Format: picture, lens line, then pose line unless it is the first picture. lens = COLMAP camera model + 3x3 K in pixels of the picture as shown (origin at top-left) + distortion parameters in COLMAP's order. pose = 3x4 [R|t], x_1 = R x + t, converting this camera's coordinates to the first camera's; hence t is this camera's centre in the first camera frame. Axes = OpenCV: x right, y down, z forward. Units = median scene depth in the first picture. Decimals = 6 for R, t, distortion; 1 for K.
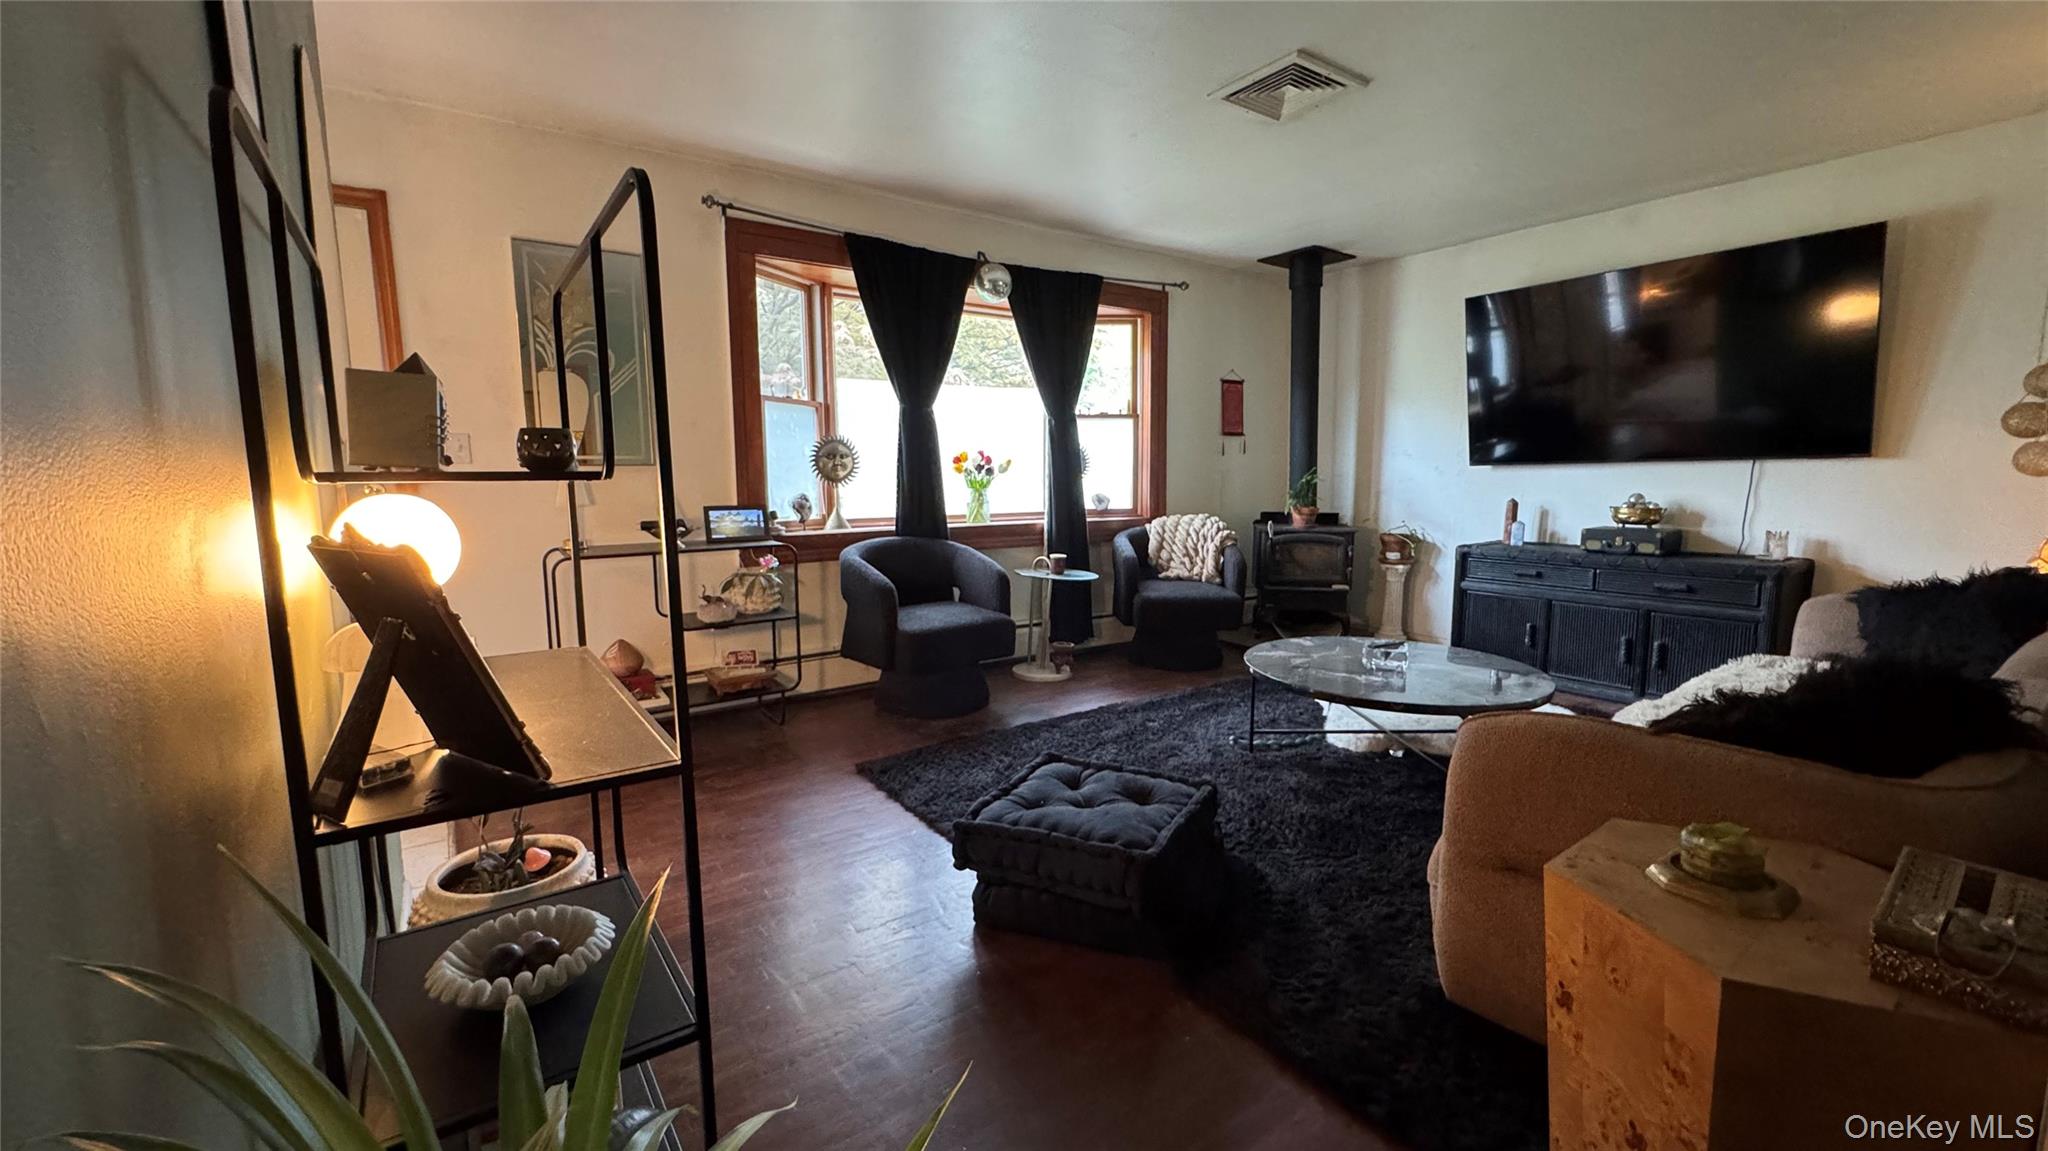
lens RADIAL K [[818.2, 0, 1017.9], [0, 818.2, 569.2], [0, 0, 1]] dist [-0.002527, -0.000224]
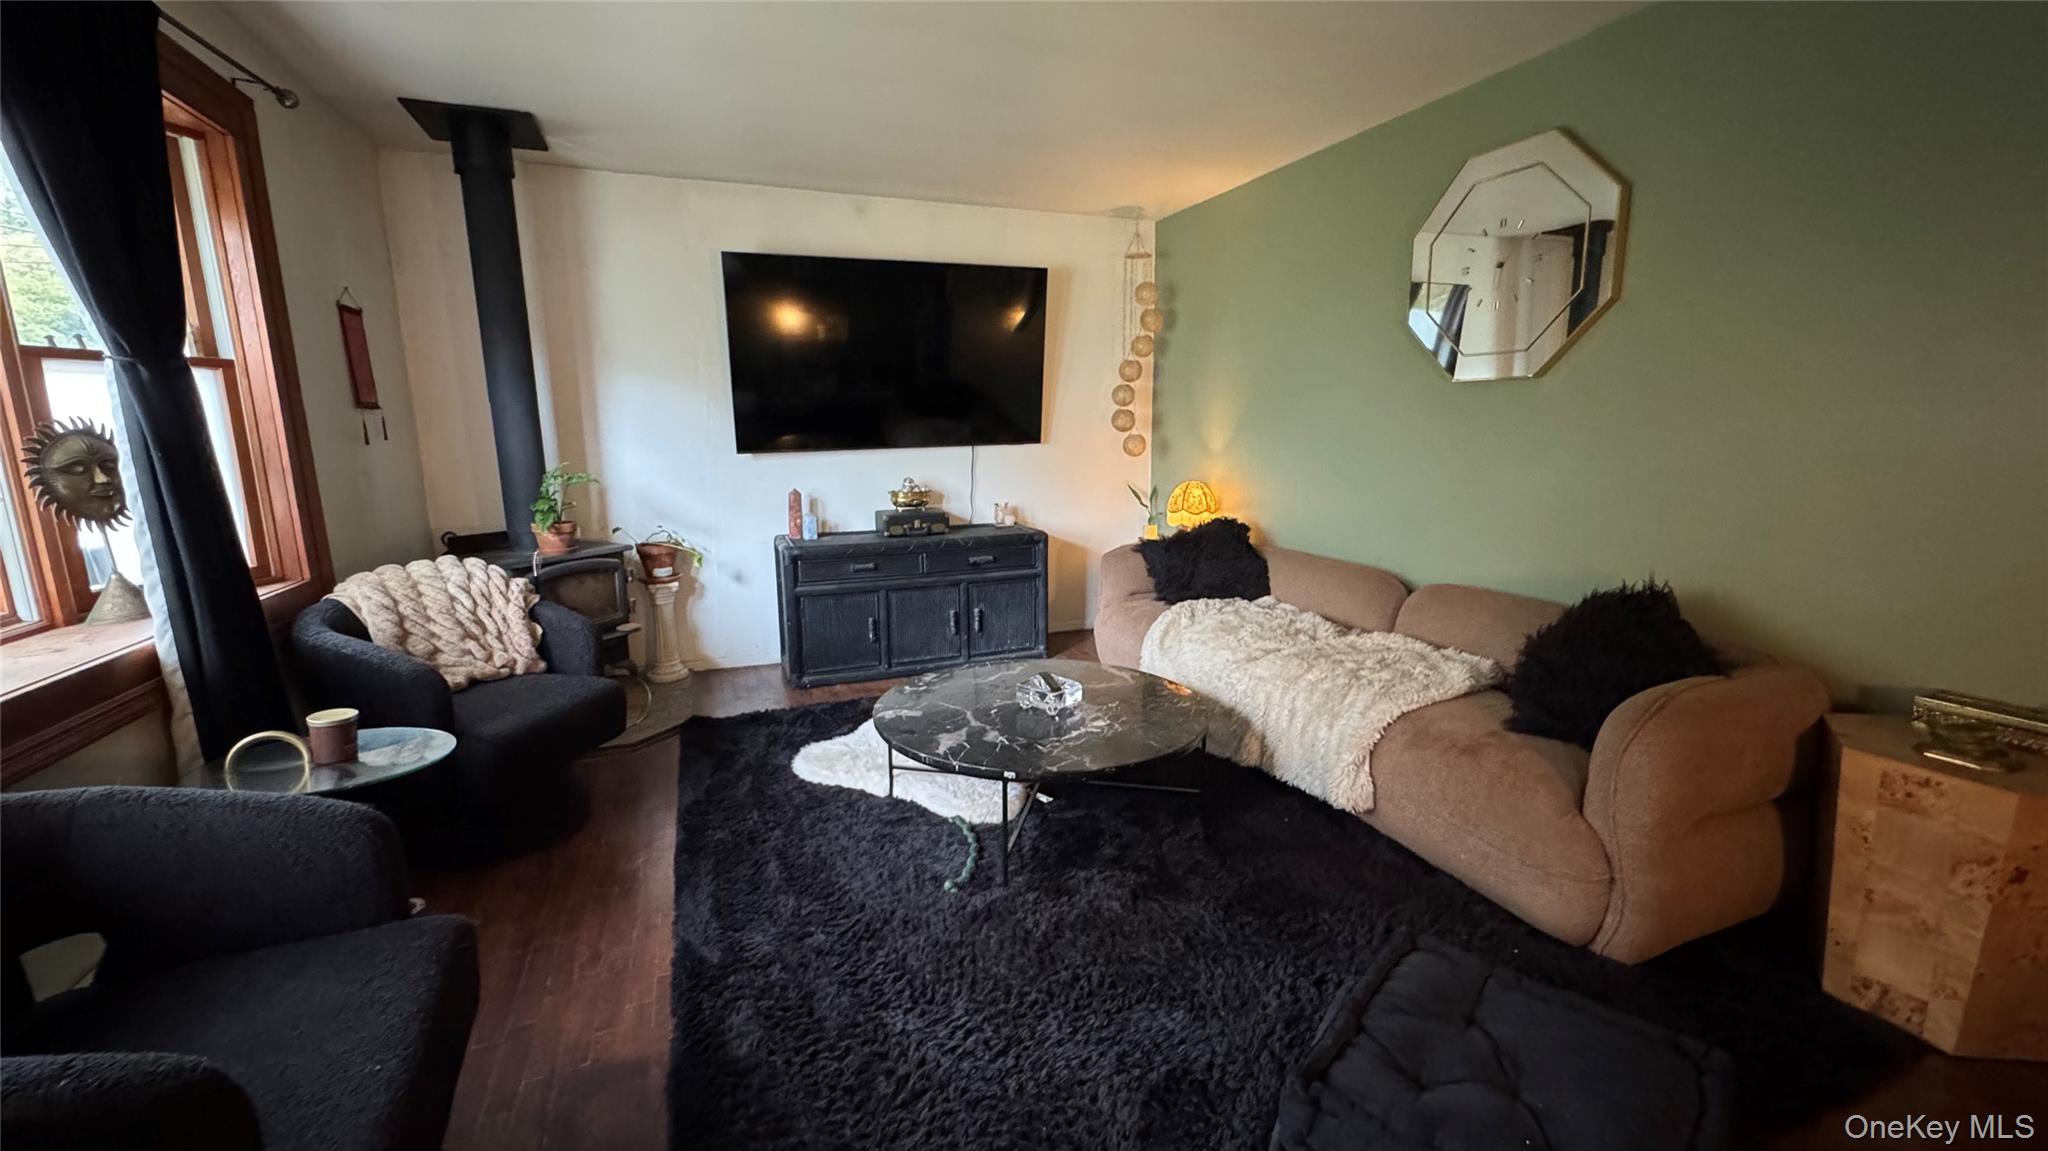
lens RADIAL K [[818.2, 0, 1025.4], [0, 818.2, 573.2], [0, 0, 1]] dist [-0.002527, -0.000224]
pose [[0.227502, -0.167997, 0.959177, -0.249548], [0.124516, 0.981939, 0.142450, -0.101242], [-0.965784, 0.087026, 0.244312, 0.585143]]
